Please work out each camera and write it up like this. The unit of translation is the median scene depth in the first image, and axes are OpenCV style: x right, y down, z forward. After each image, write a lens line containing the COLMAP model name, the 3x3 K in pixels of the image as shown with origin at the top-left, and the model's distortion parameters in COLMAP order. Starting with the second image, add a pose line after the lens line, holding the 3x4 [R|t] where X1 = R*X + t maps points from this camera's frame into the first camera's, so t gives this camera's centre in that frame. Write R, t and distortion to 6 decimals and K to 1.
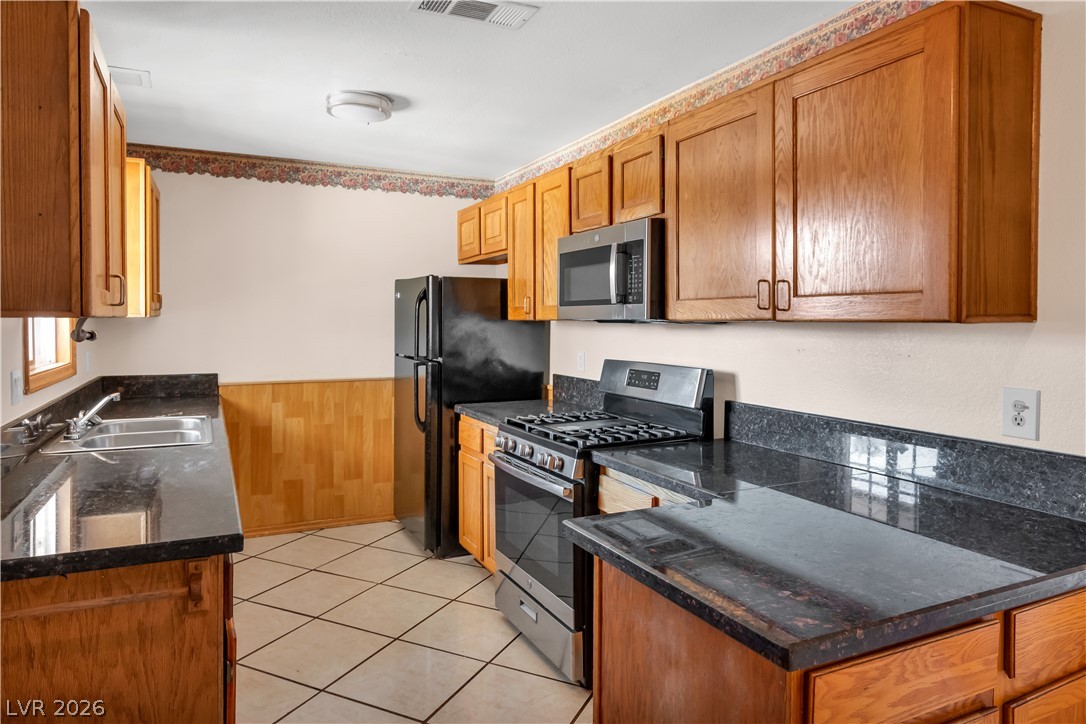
lens RADIAL K [[859.6, 0, 543.0], [0, 859.6, 362.0], [0, 0, 1]] dist [-0.001034, -0.002693]
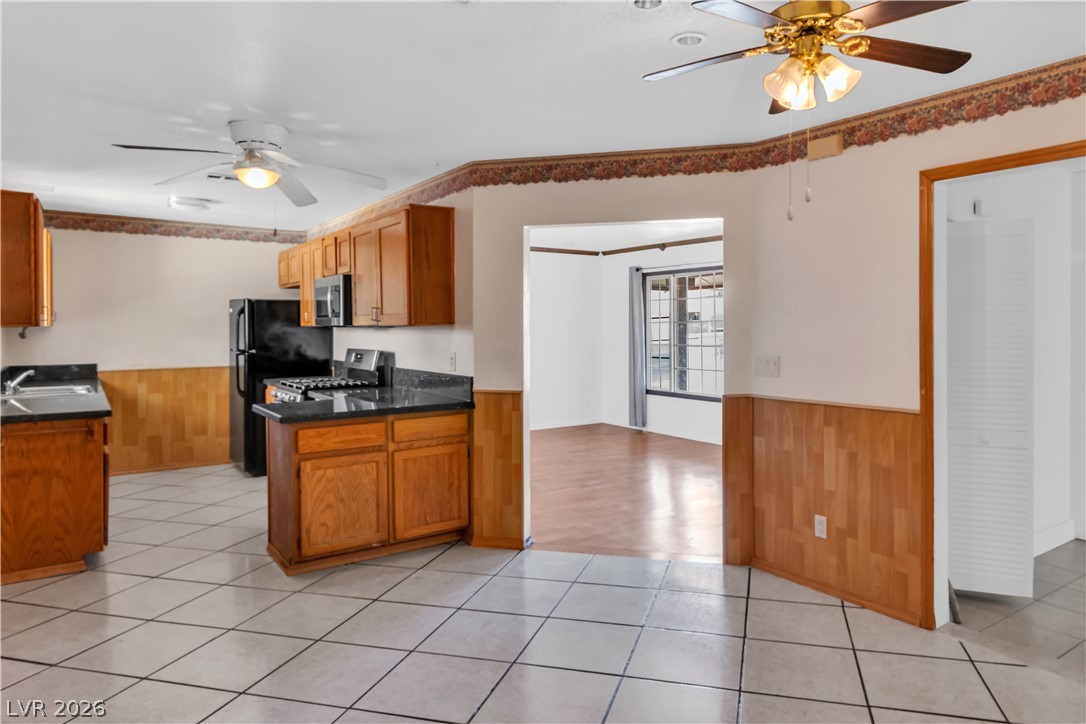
lens RADIAL K [[676.2, 0, 543.4], [0, 676.2, 342.1], [0, 0, 1]] dist [0.003030, -0.001082]
pose [[0.974748, -0.012642, 0.222948, 0.122515], [0.018014, 0.999594, -0.022079, 0.017213], [-0.222578, 0.025537, 0.974580, -0.337163]]
